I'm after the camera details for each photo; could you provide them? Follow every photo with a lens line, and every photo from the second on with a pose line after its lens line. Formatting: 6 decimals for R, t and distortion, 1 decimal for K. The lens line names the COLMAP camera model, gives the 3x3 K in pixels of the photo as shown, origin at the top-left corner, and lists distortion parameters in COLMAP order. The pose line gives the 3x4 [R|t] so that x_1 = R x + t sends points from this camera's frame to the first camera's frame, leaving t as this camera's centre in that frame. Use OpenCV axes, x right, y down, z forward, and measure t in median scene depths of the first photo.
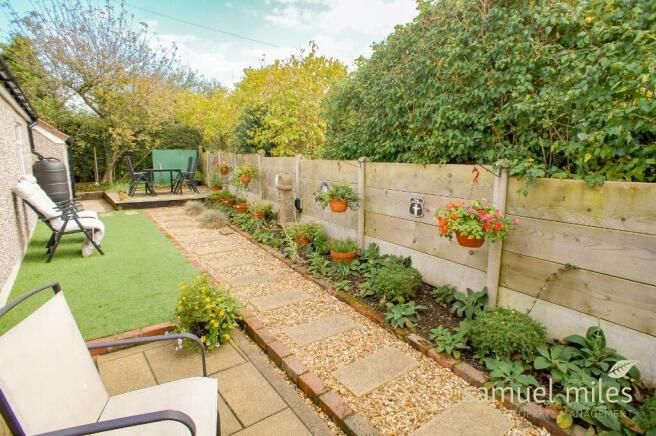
lens RADIAL K [[350.8, 0, 330.5], [0, 350.8, 218.2], [0, 0, 1]] dist [-0.072881, 0.051031]
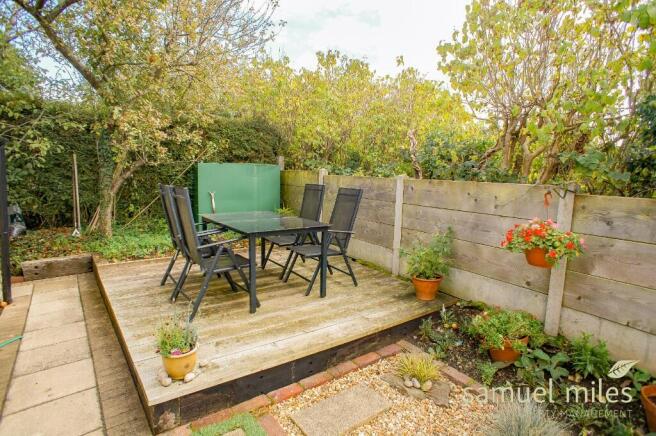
lens RADIAL K [[350.8, 0, 330.5], [0, 350.8, 218.2], [0, 0, 1]] dist [-0.072881, 0.051031]
pose [[0.999280, 0.017108, 0.033869, -0.355389], [-0.015728, 0.999052, -0.040589, -0.106855], [-0.034532, 0.040027, 0.998602, 0.526079]]
